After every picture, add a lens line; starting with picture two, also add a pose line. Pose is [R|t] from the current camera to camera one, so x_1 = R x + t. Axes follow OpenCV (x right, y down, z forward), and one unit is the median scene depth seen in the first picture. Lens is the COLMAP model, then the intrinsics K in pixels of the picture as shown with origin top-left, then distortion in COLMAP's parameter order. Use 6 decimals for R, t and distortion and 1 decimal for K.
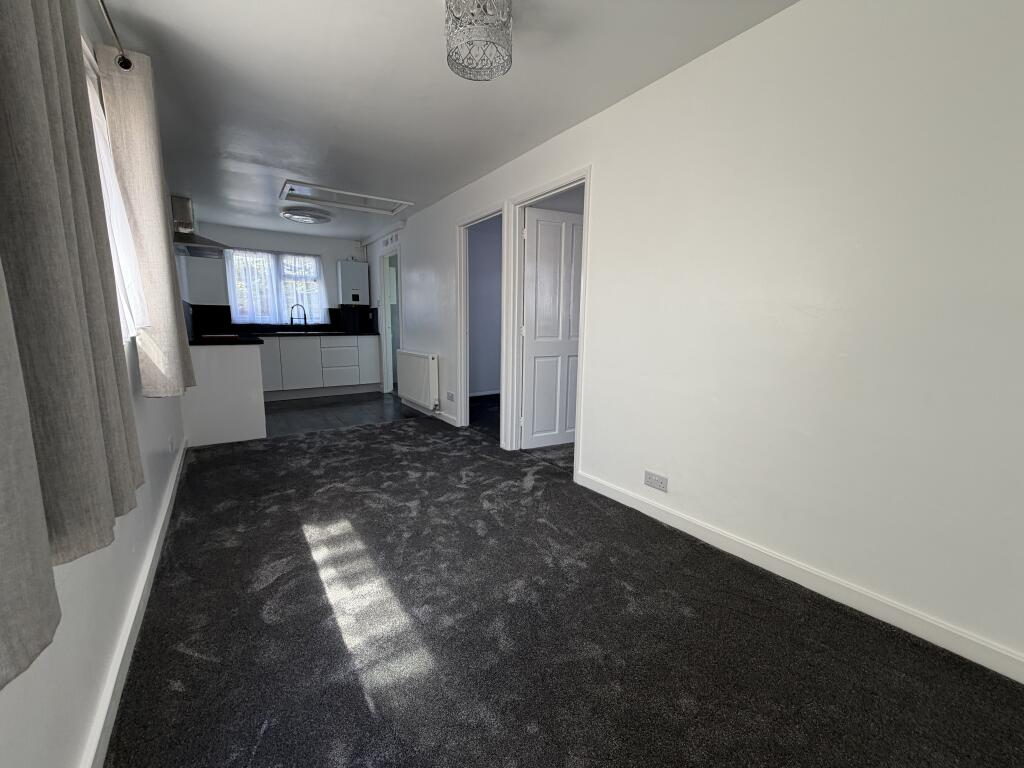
lens RADIAL K [[417.1, 0, 516.8], [0, 417.1, 384.7], [0, 0, 1]] dist [0.002401, 0.000183]
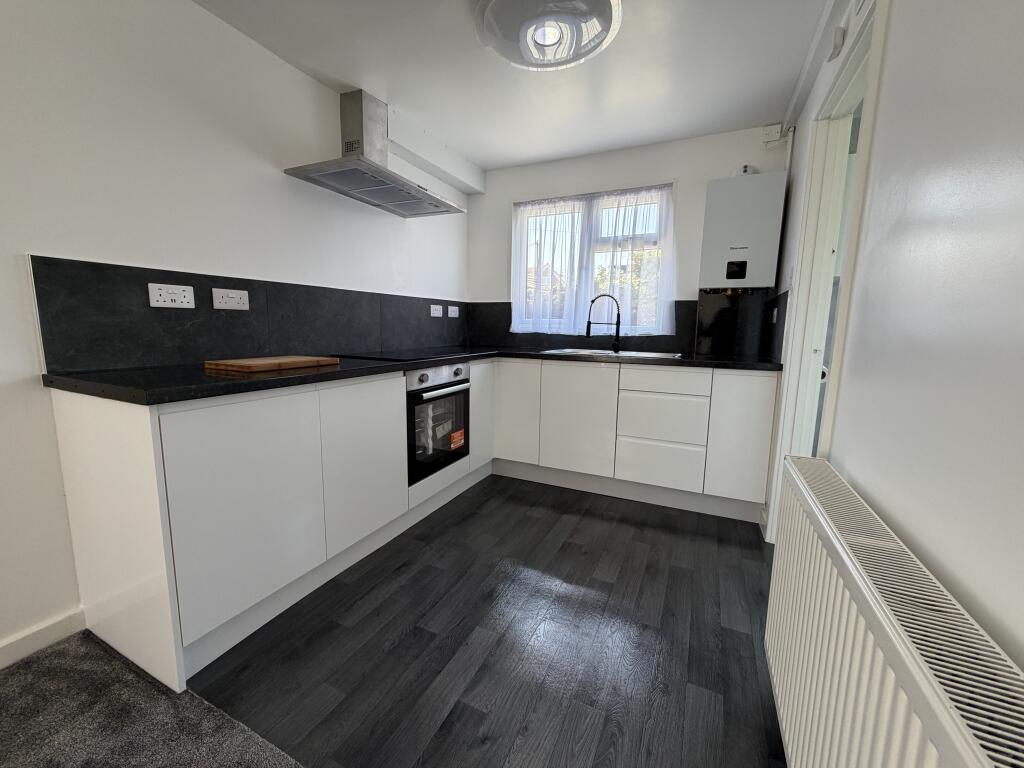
lens RADIAL K [[417.1, 0, 511.6], [0, 417.1, 388.2], [0, 0, 1]] dist [0.002401, 0.000183]
pose [[0.494699, 0.125061, -0.860019, -0.145633], [-0.133290, 0.988802, 0.067117, -0.101031], [0.858782, 0.081429, 0.505829, 0.656127]]
